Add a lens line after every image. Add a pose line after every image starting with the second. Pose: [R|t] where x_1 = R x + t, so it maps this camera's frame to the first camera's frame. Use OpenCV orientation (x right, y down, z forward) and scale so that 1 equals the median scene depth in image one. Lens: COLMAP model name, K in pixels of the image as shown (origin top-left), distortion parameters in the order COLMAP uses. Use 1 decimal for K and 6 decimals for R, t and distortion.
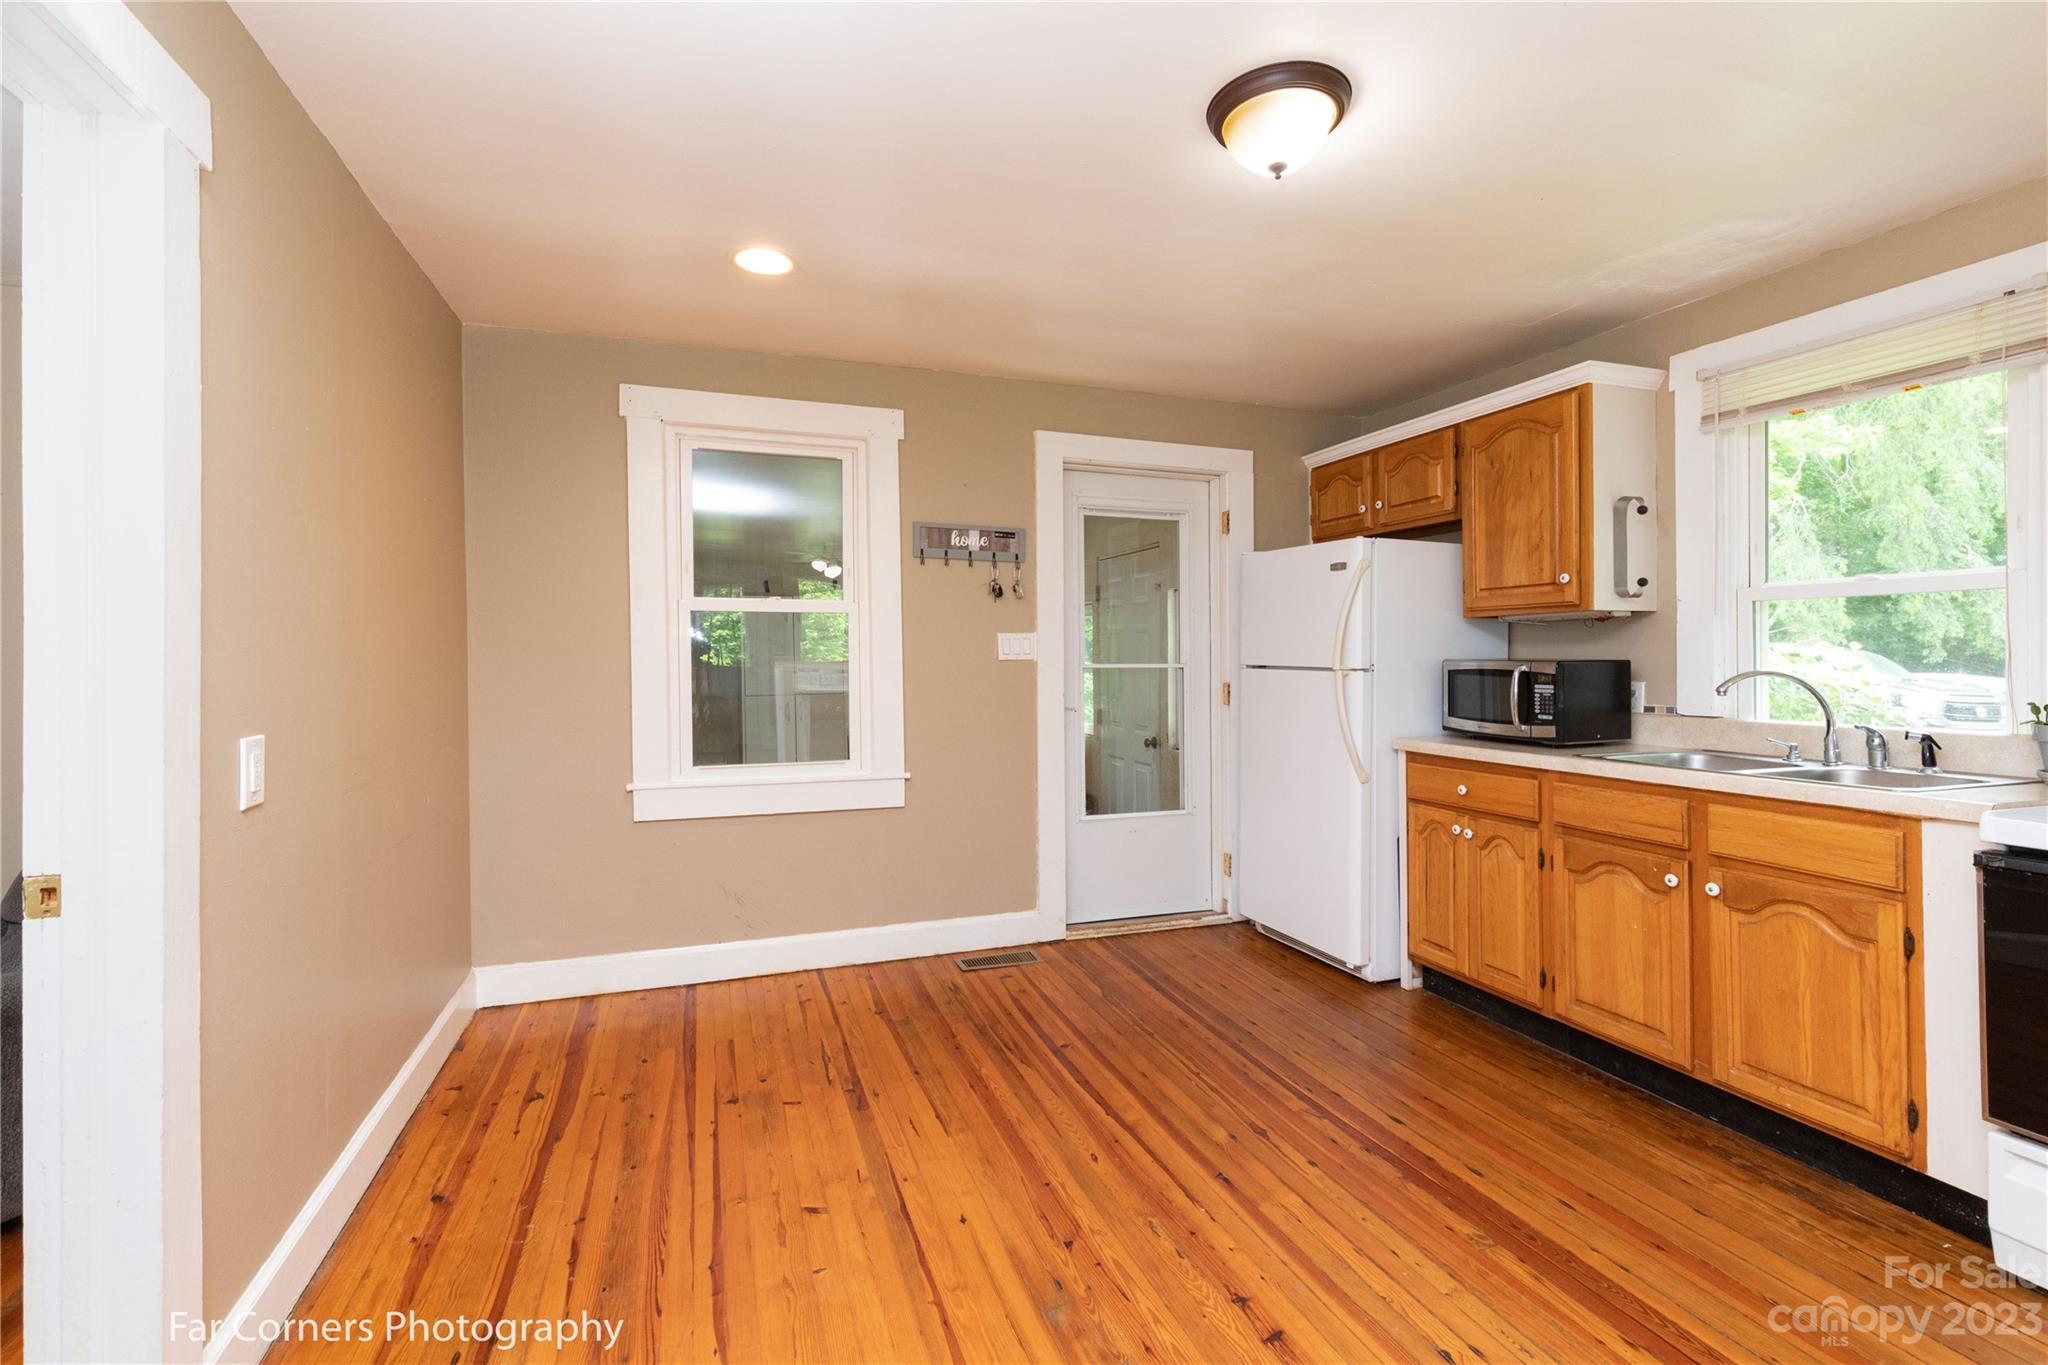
lens RADIAL K [[930.1, 0, 1016.3], [0, 930.1, 667.0], [0, 0, 1]] dist [0.005911, -0.000842]
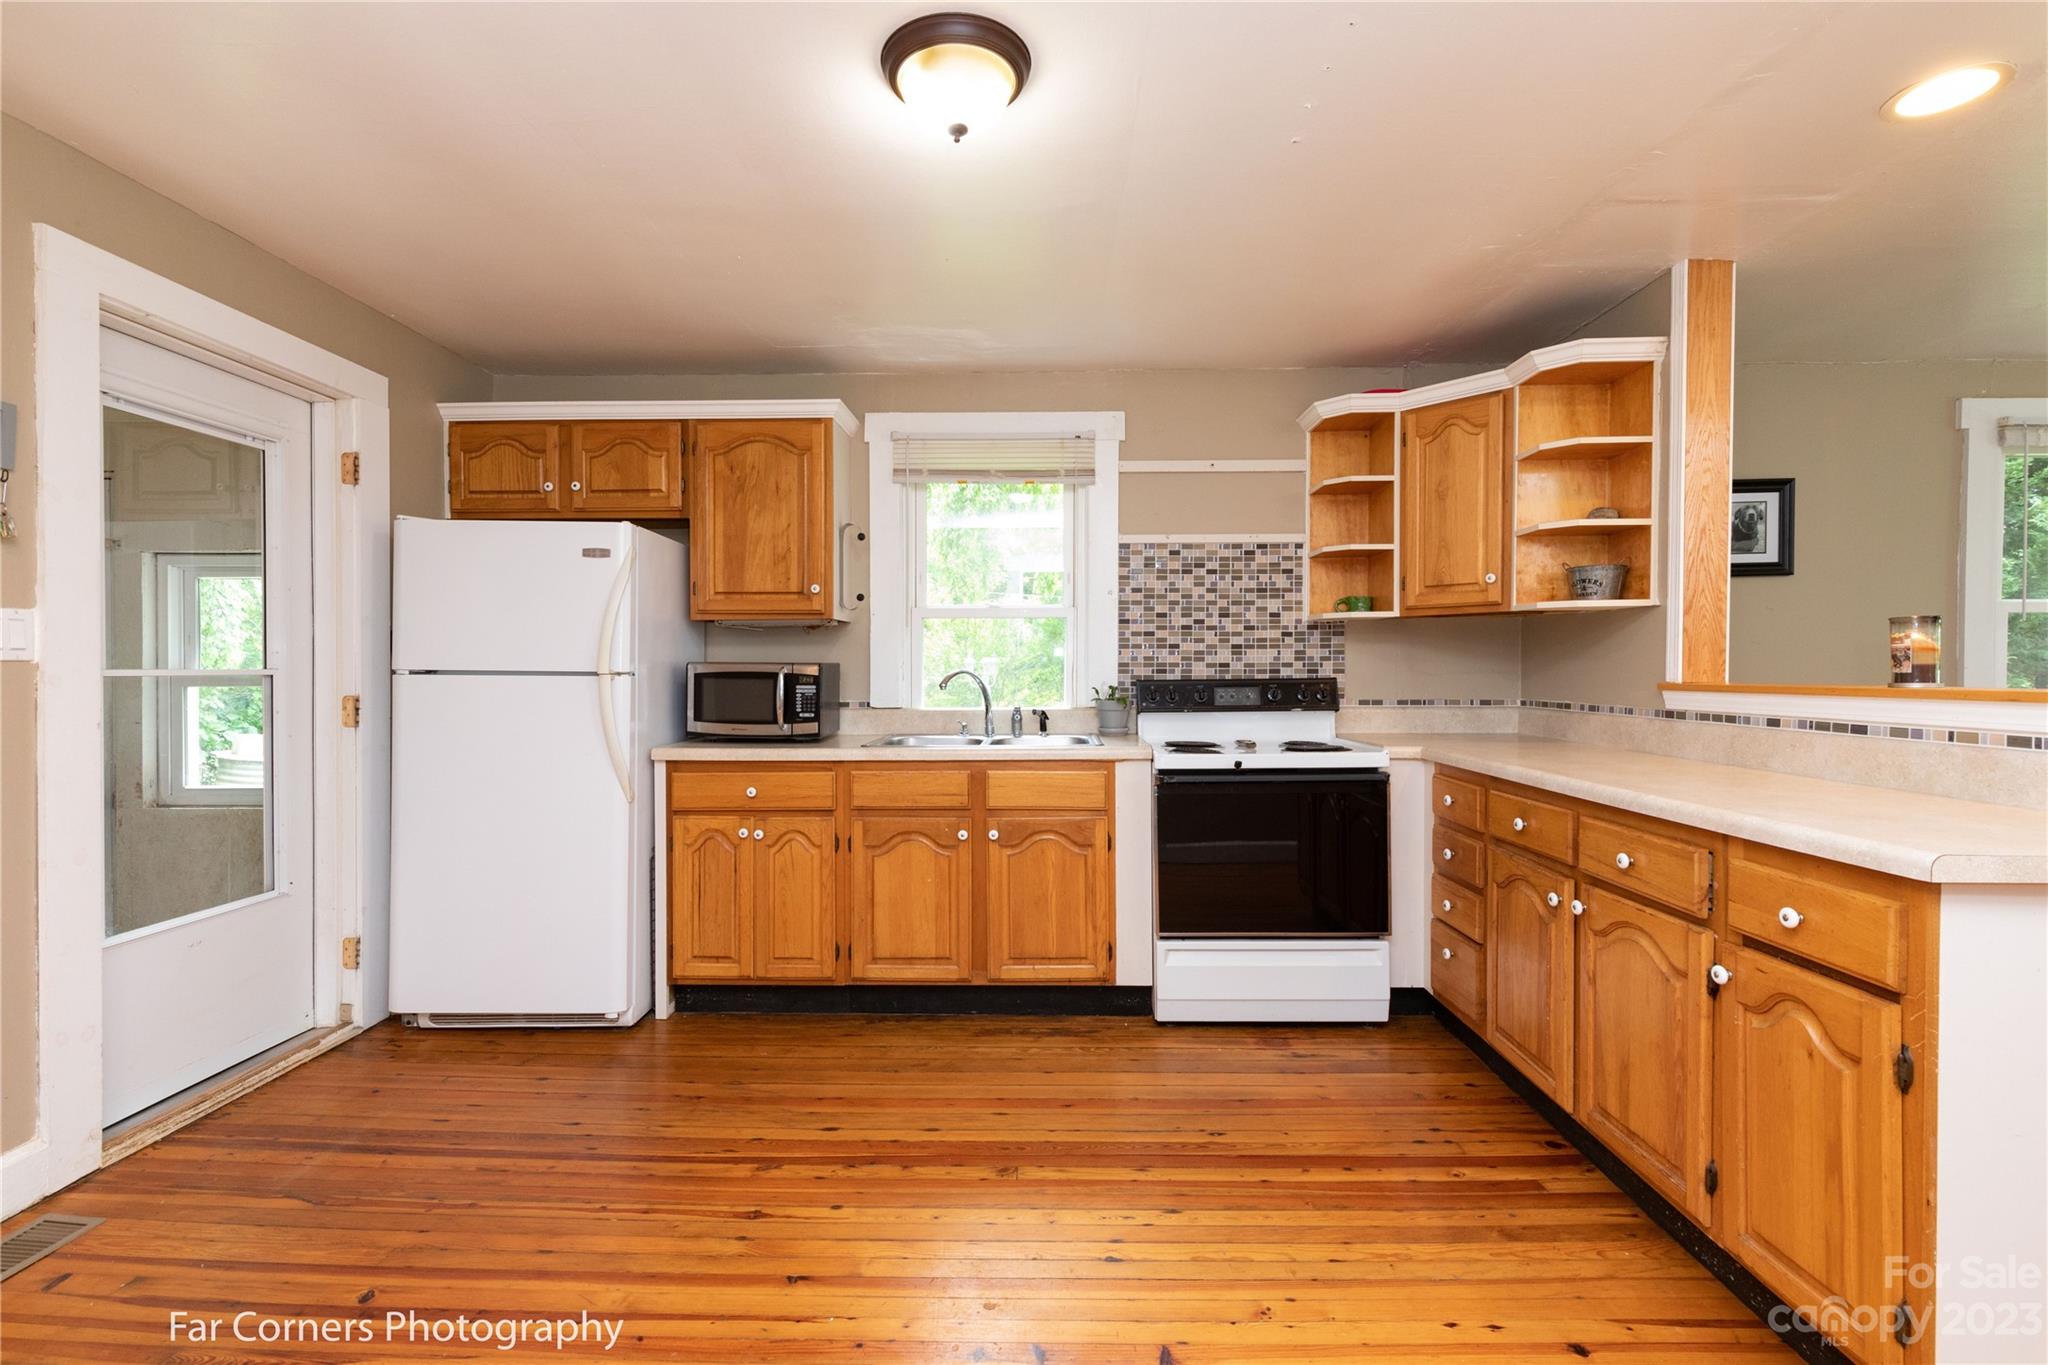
lens RADIAL K [[930.1, 0, 1018.6], [0, 930.1, 675.3], [0, 0, 1]] dist [0.005911, -0.000842]
pose [[0.351046, -0.007535, 0.936328, -0.362939], [0.011227, 0.999930, 0.003838, 0.006146], [-0.936291, 0.009165, 0.351106, 0.387536]]
